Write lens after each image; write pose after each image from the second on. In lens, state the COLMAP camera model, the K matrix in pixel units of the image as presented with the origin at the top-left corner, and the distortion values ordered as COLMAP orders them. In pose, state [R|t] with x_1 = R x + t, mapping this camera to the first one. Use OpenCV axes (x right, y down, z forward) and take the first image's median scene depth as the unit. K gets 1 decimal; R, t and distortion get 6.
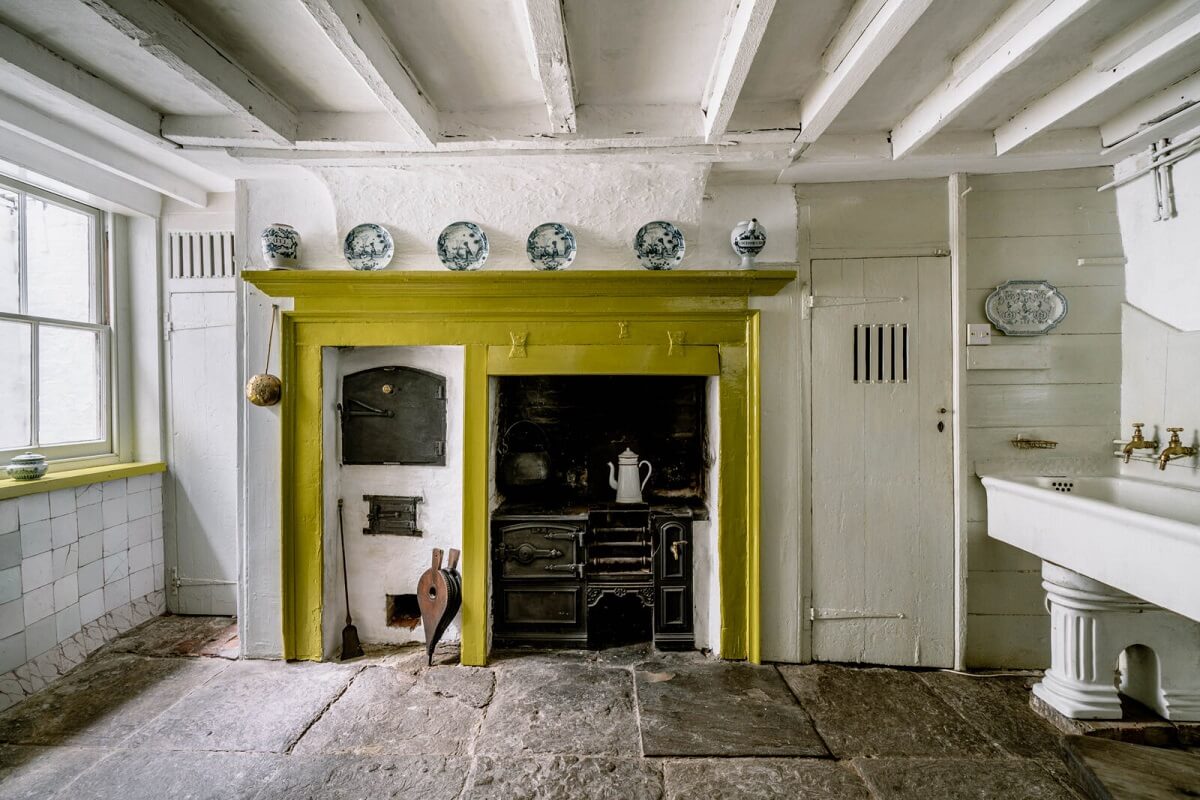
lens RADIAL K [[537.9, 0, 600.0], [0, 537.9, 400.0], [0, 0, 1]] dist [-0.006314, 0.001044]
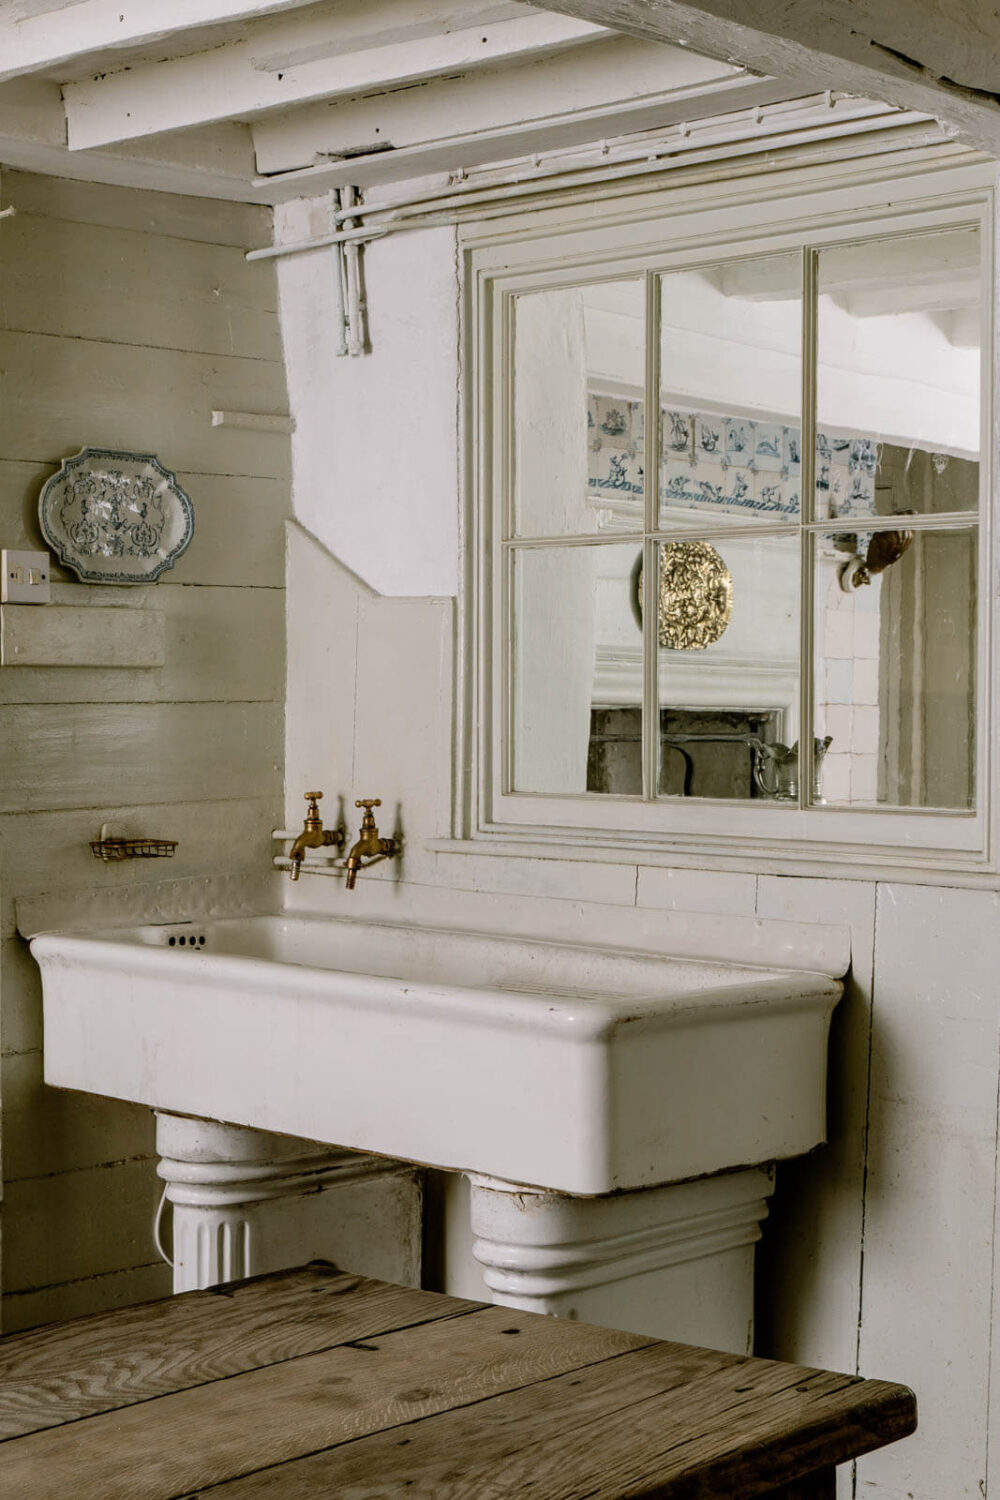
lens RADIAL K [[2216.2, 0, 500.0], [0, 2216.2, 750.0], [0, 0, 1]] dist [0.015561, 0.036077]
pose [[0.640400, -0.011385, 0.767957, -0.320687], [0.000901, 0.999901, 0.014072, -0.017317], [-0.768041, -0.008320, 0.640347, -0.310381]]
